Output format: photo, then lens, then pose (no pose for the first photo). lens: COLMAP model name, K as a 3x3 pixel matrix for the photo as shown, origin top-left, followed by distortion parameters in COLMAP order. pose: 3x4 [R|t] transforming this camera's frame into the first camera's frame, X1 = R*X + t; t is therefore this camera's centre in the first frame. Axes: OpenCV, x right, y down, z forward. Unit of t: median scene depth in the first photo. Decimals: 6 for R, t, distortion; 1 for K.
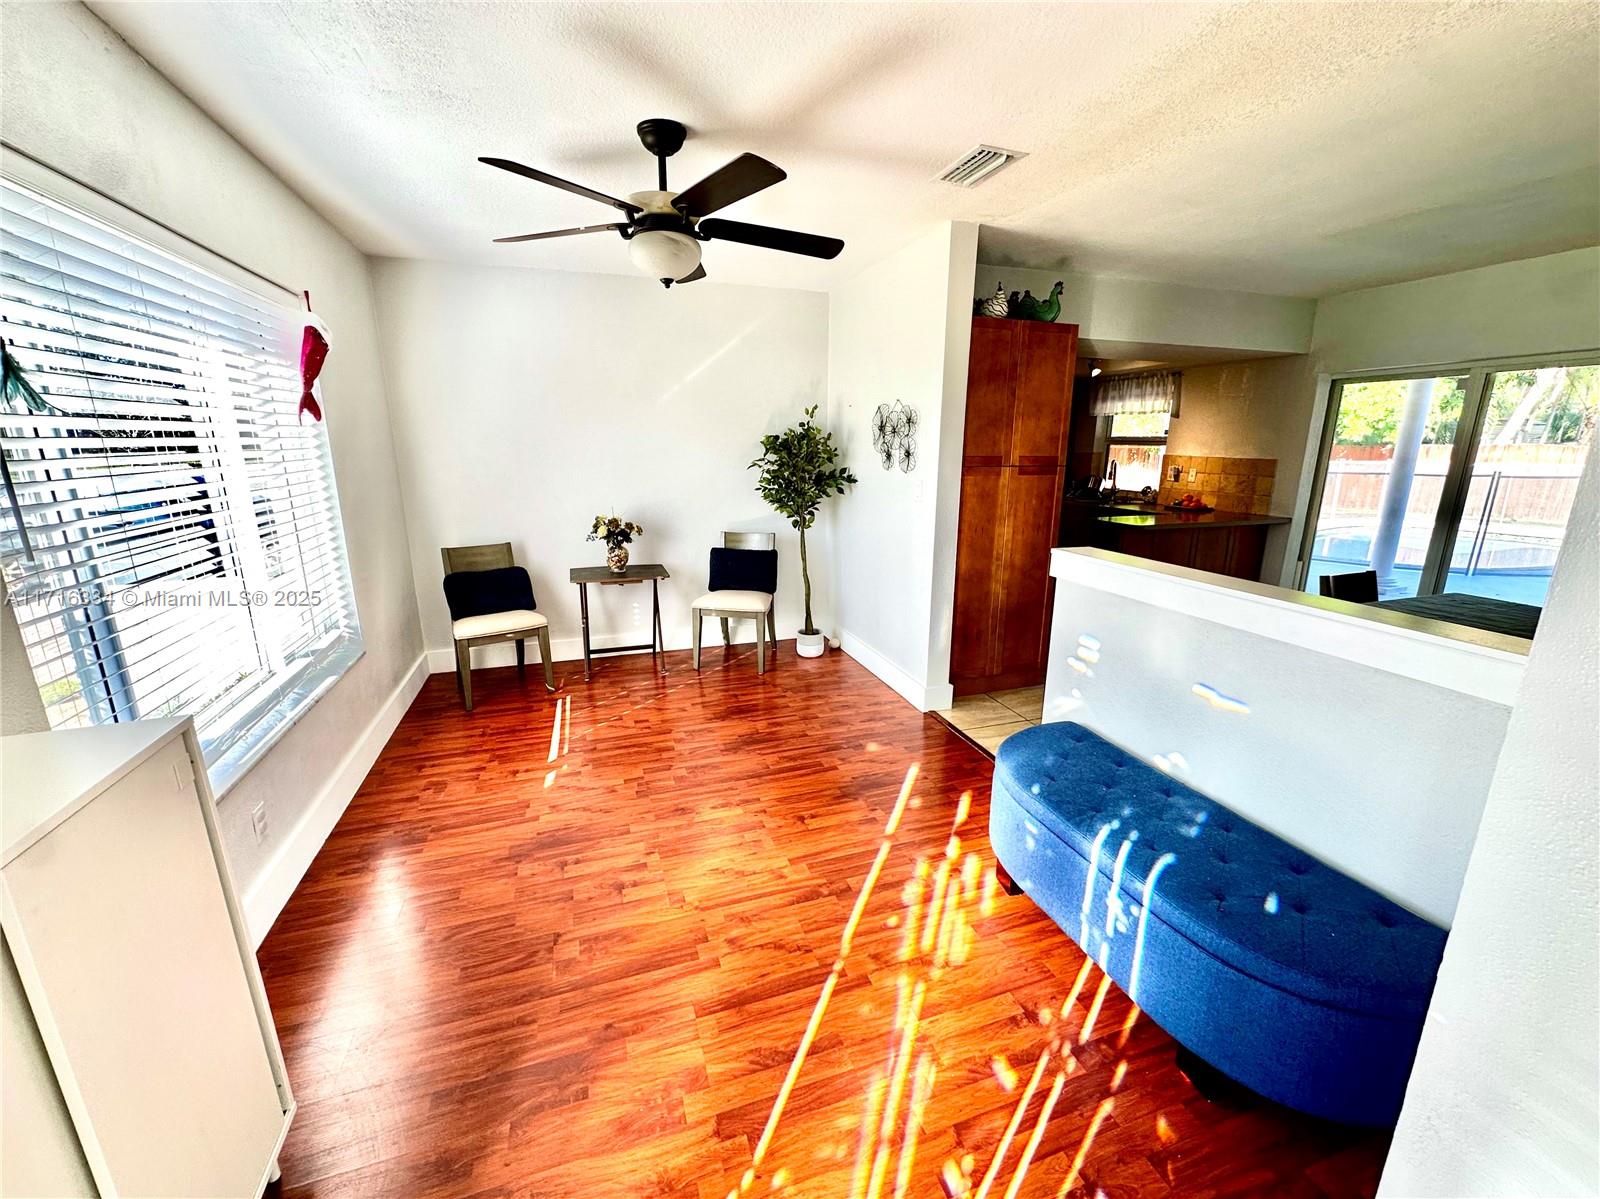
lens RADIAL K [[643.0, 0, 801.1], [0, 643.0, 603.0], [0, 0, 1]] dist [-0.003018, 0.000123]
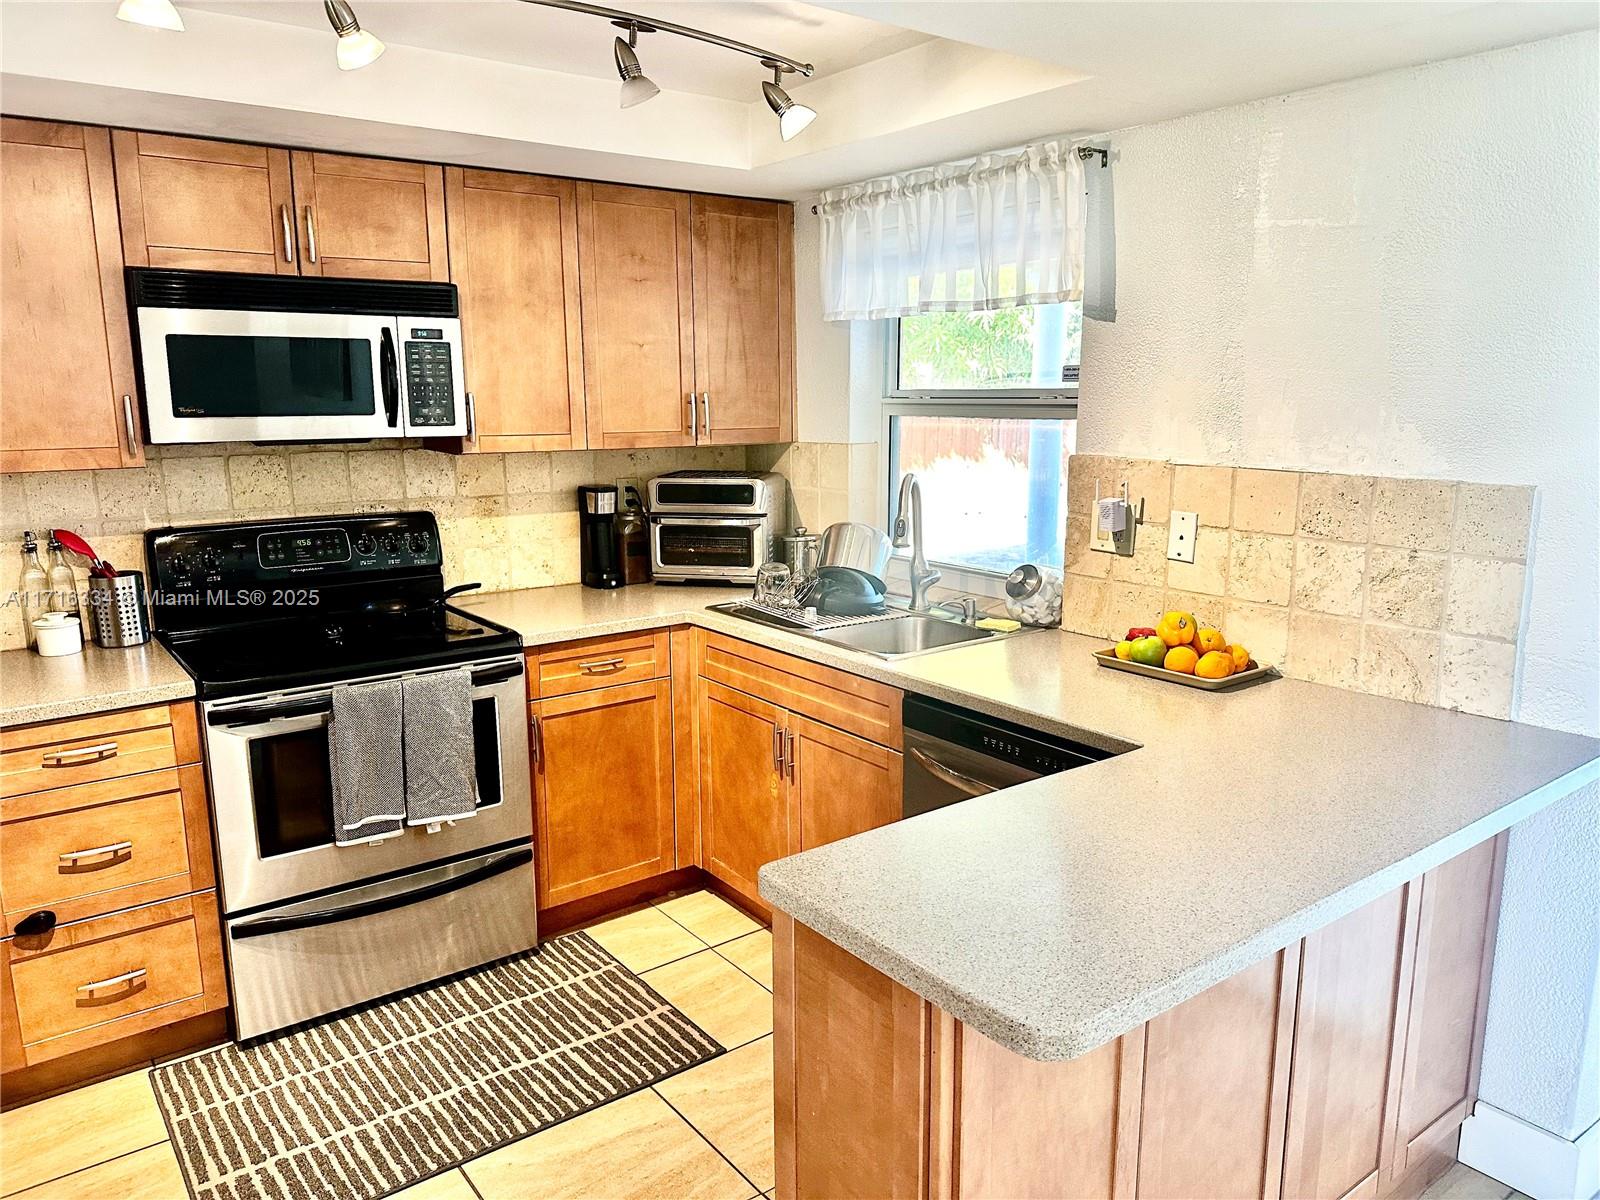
lens RADIAL K [[1124.5, 0, 799.5], [0, 1124.5, 606.4], [0, 0, 1]] dist [0.050782, -0.055026]
pose [[0.946840, -0.062446, 0.315585, 0.303116], [0.079434, 0.995987, -0.041242, -0.158152], [-0.311743, 0.064118, 0.948001, 0.592241]]
